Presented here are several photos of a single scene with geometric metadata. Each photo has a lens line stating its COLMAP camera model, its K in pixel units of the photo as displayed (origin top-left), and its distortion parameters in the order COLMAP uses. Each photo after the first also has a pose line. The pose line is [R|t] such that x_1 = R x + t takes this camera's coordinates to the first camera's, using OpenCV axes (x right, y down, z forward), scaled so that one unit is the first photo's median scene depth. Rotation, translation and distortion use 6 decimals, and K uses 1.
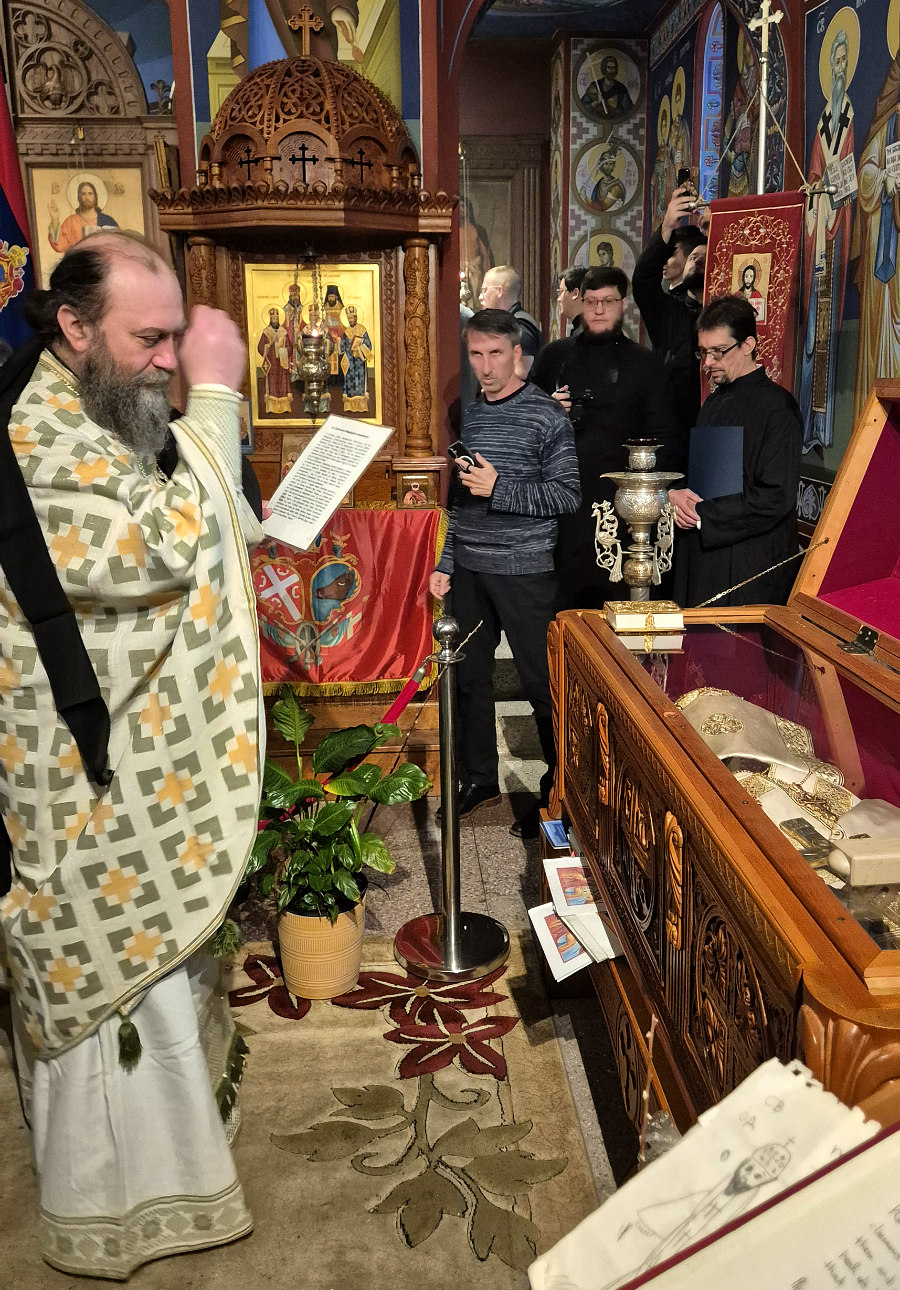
lens RADIAL K [[1104.1, 0, 454.6], [0, 1104.1, 634.0], [0, 0, 1]] dist [-0.009980, 0.012493]
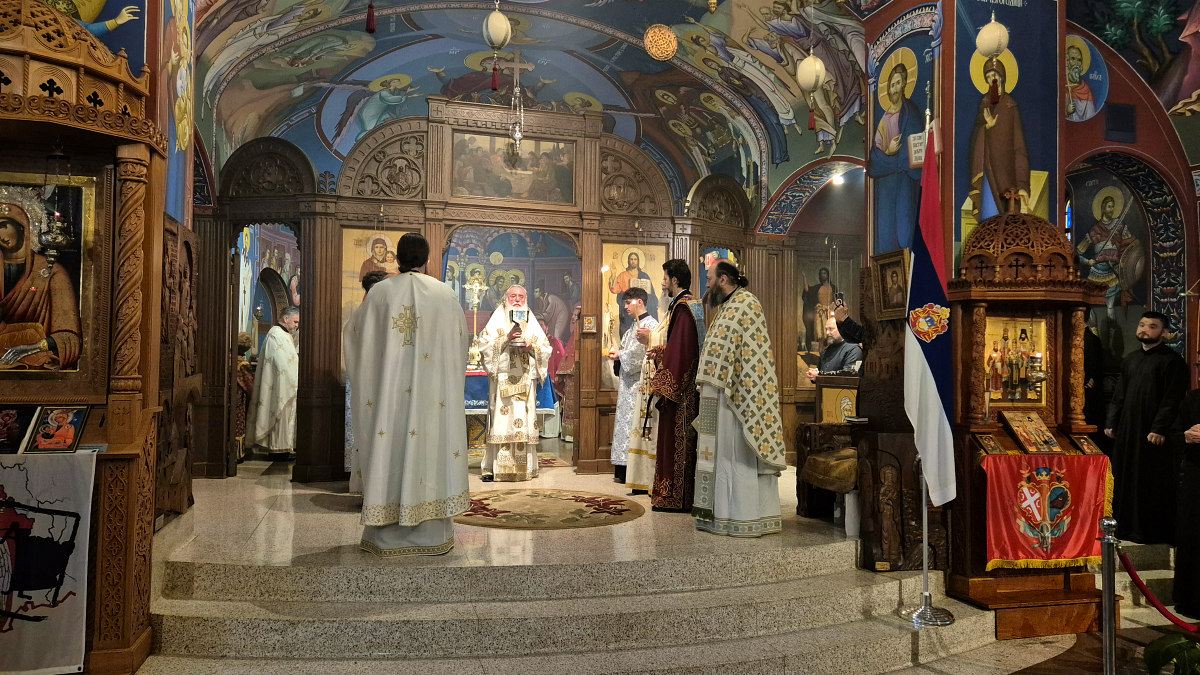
lens RADIAL K [[828.8, 0, 602.5], [0, 828.8, 341.4], [0, 0, 1]] dist [0.045069, -0.002145]
pose [[0.983937, 0.022218, 0.177130, -0.606189], [0.024606, 0.965876, -0.257835, 0.021766], [-0.176815, 0.258052, 0.949814, -0.098083]]
